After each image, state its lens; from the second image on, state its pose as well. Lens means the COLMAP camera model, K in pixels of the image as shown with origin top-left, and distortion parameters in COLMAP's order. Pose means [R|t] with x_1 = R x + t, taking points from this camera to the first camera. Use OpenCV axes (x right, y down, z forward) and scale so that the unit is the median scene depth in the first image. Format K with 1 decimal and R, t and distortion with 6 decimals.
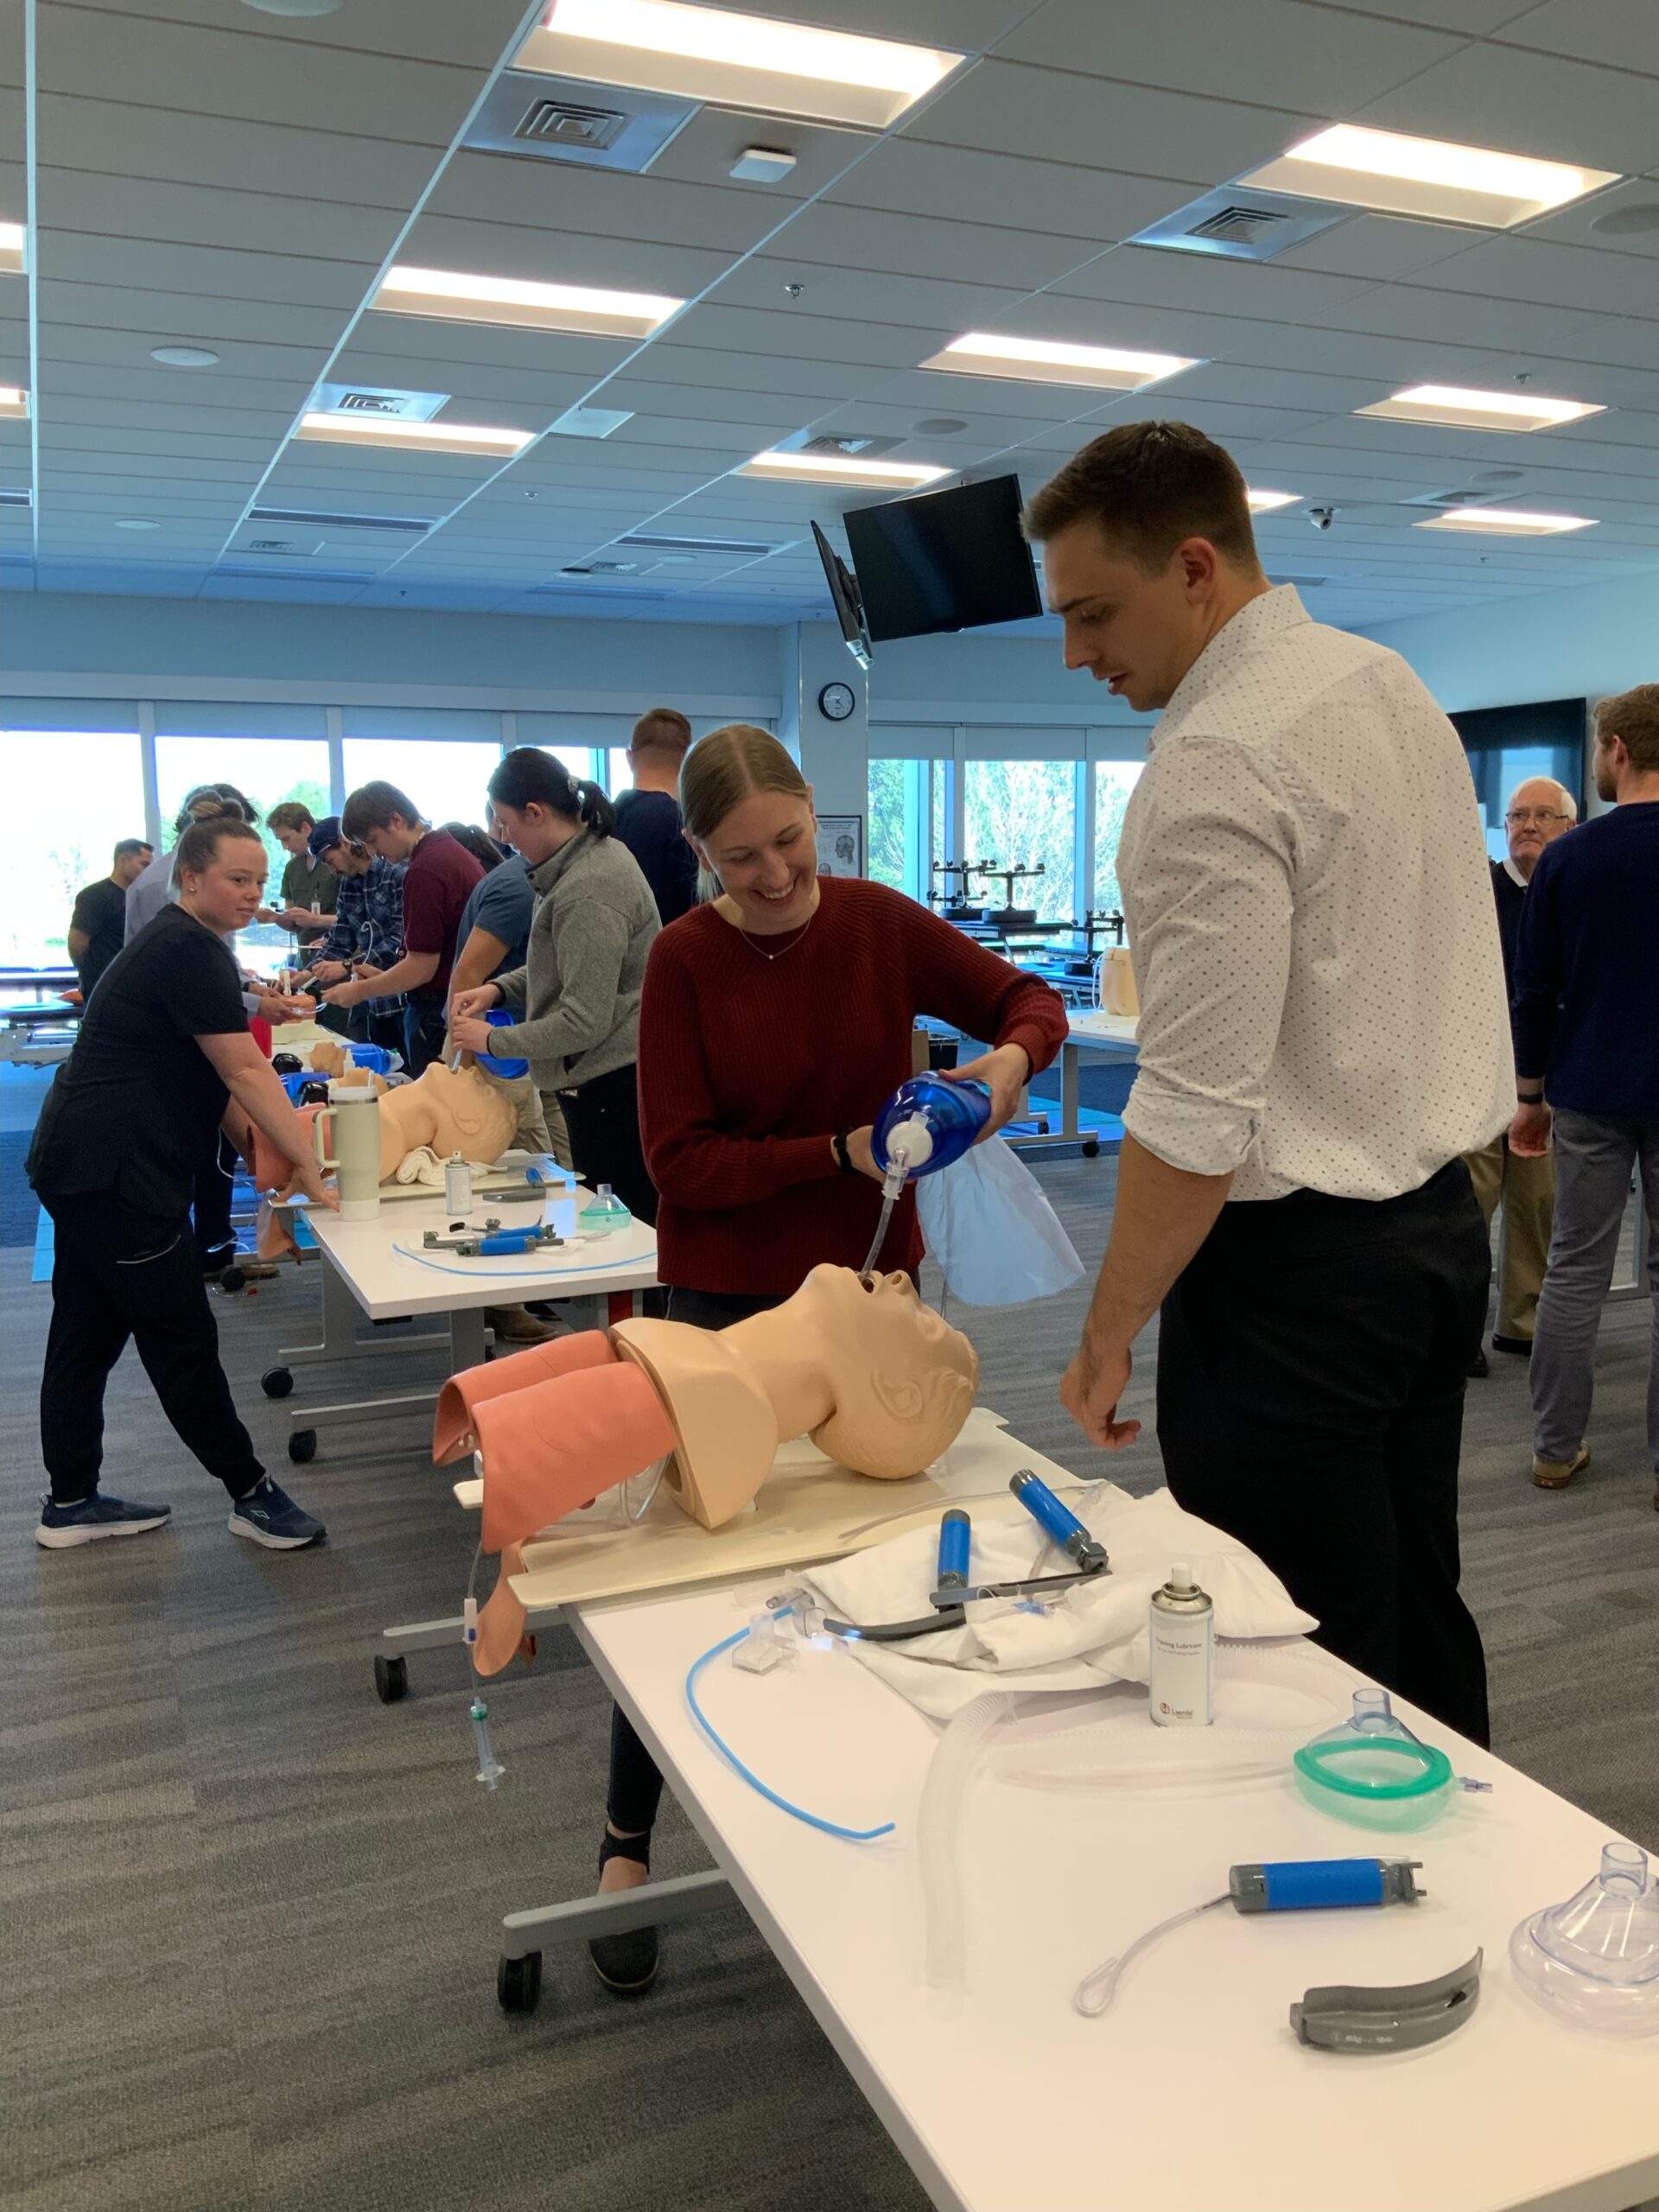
lens RADIAL K [[1859.4, 0, 826.8], [0, 1859.4, 1106.1], [0, 0, 1]] dist [0.001056, -0.004320]
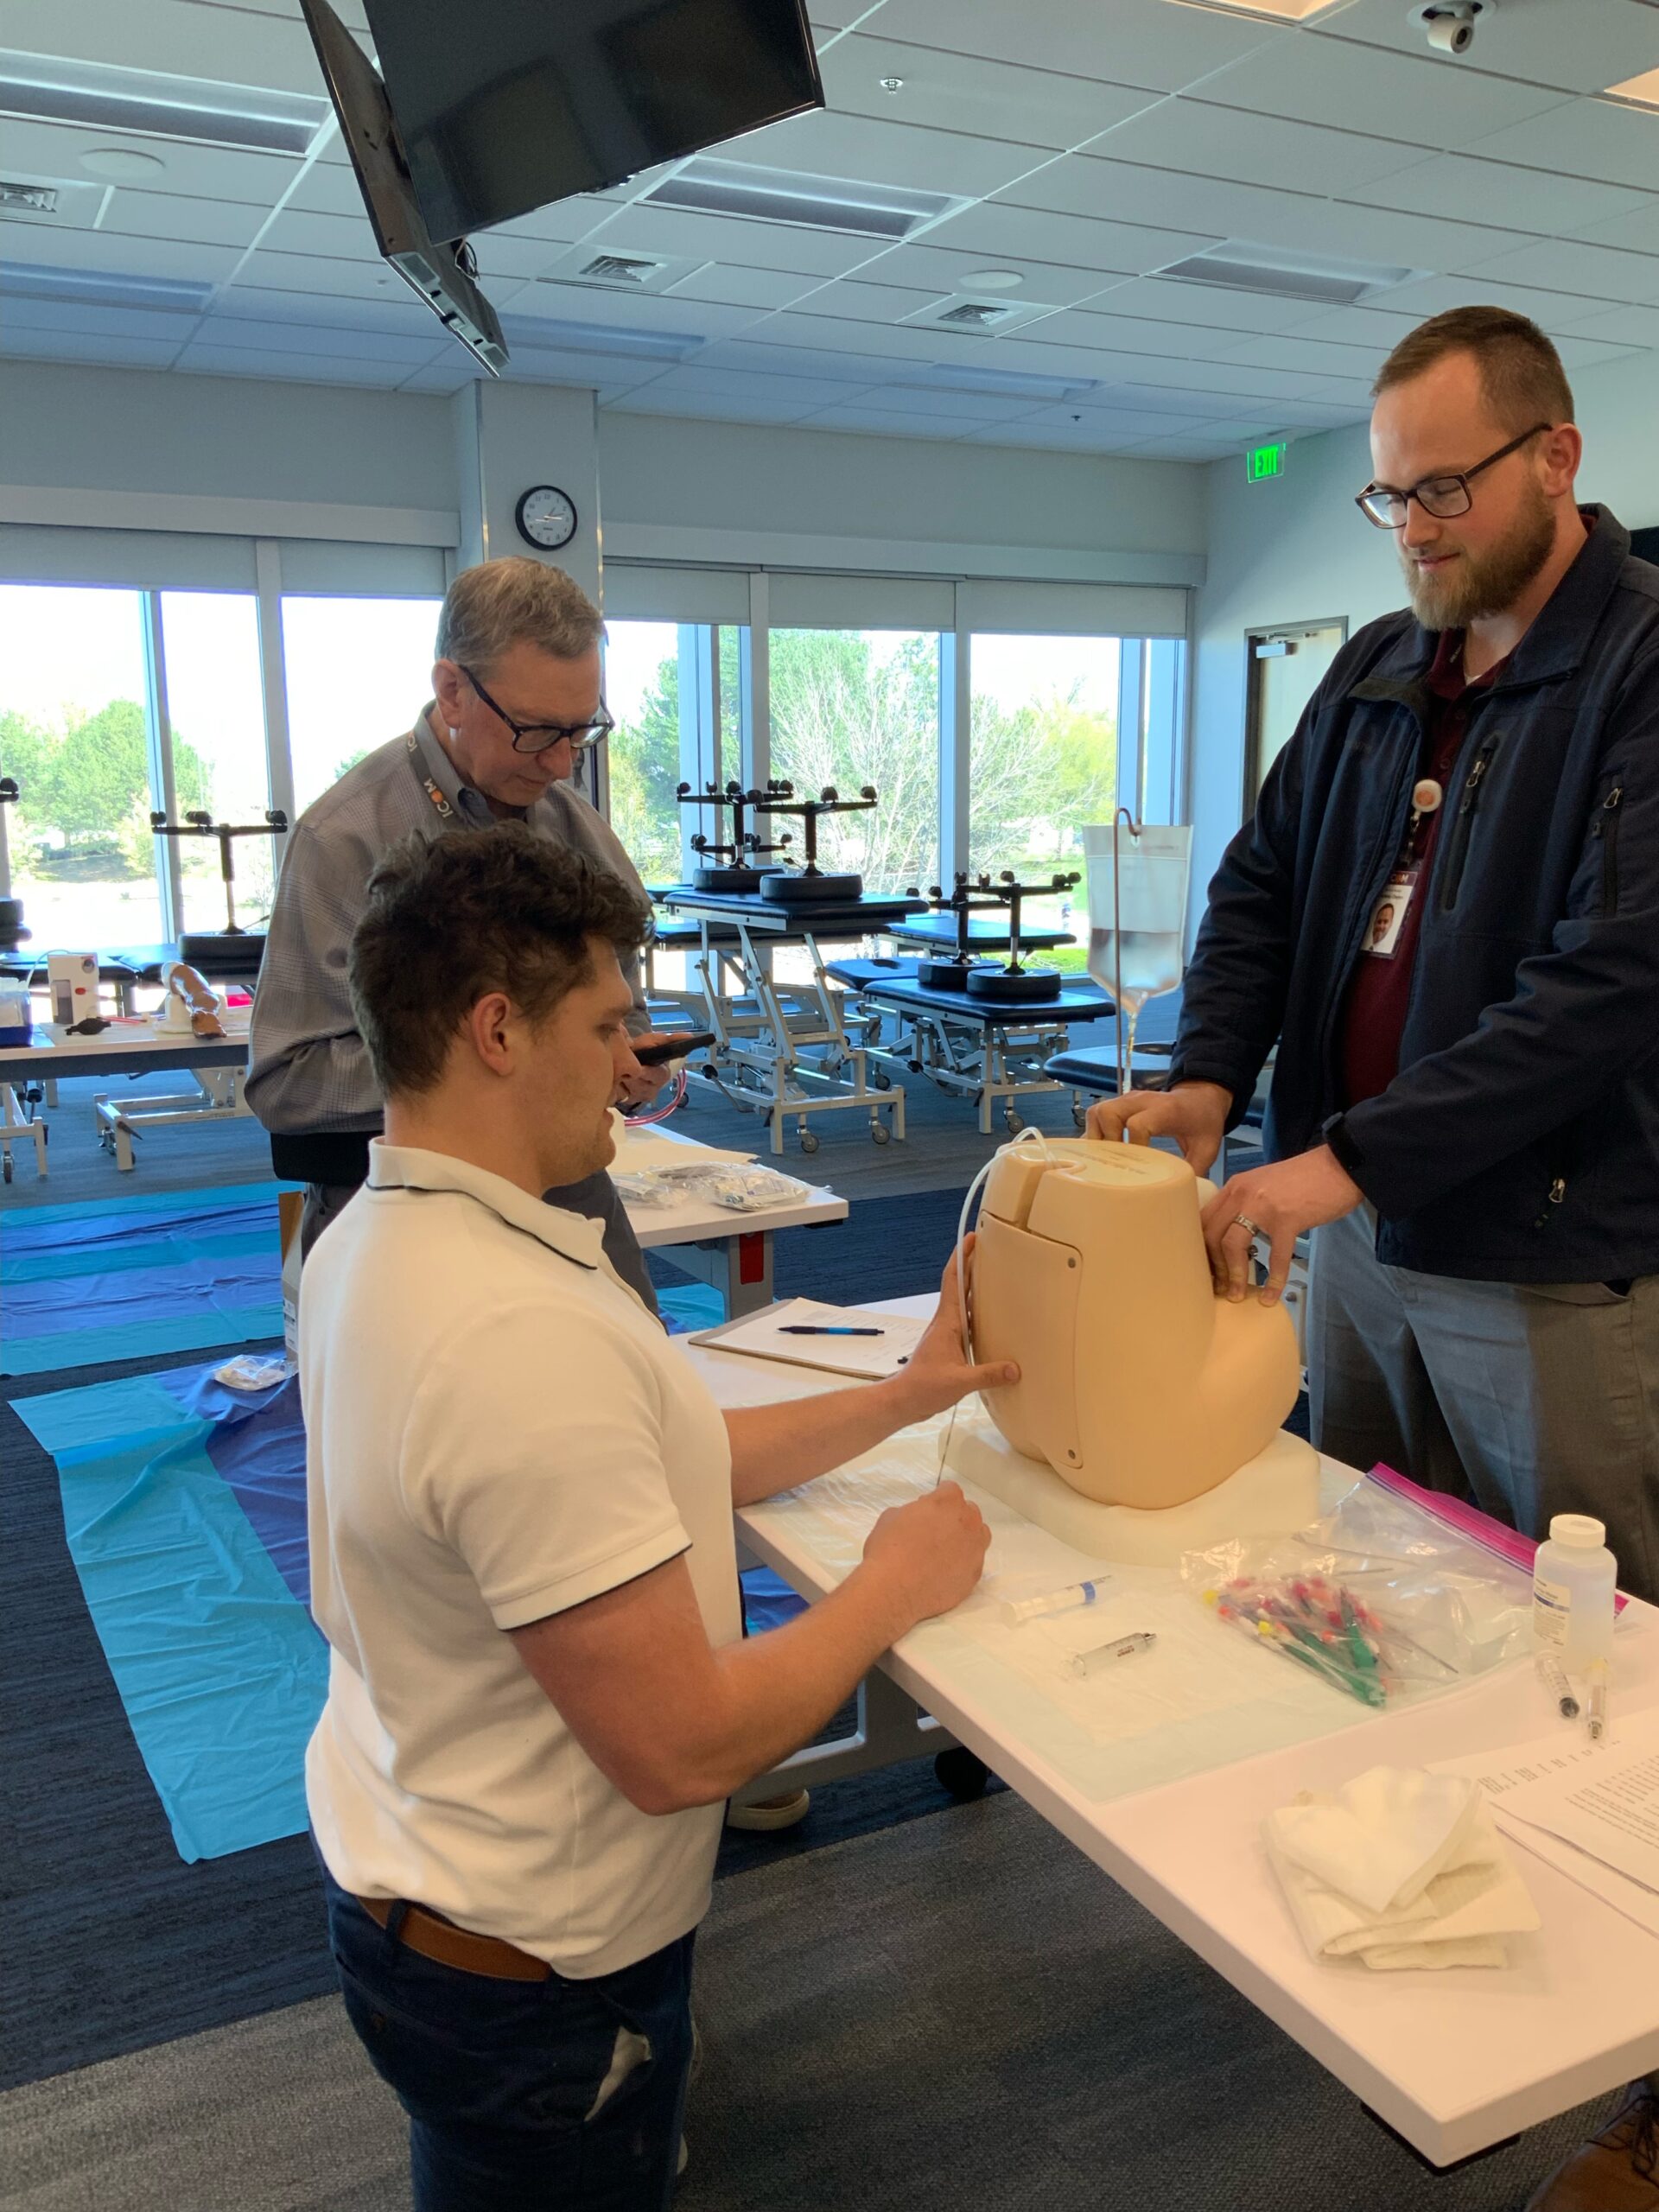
lens RADIAL K [[1859.4, 0, 835.3], [0, 1859.4, 1106.3], [0, 0, 1]] dist [0.001056, -0.004320]
pose [[0.997499, -0.009094, 0.070097, 0.063019], [0.006482, 0.999280, 0.037393, -0.055609], [-0.070387, -0.036845, 0.996839, 0.438460]]
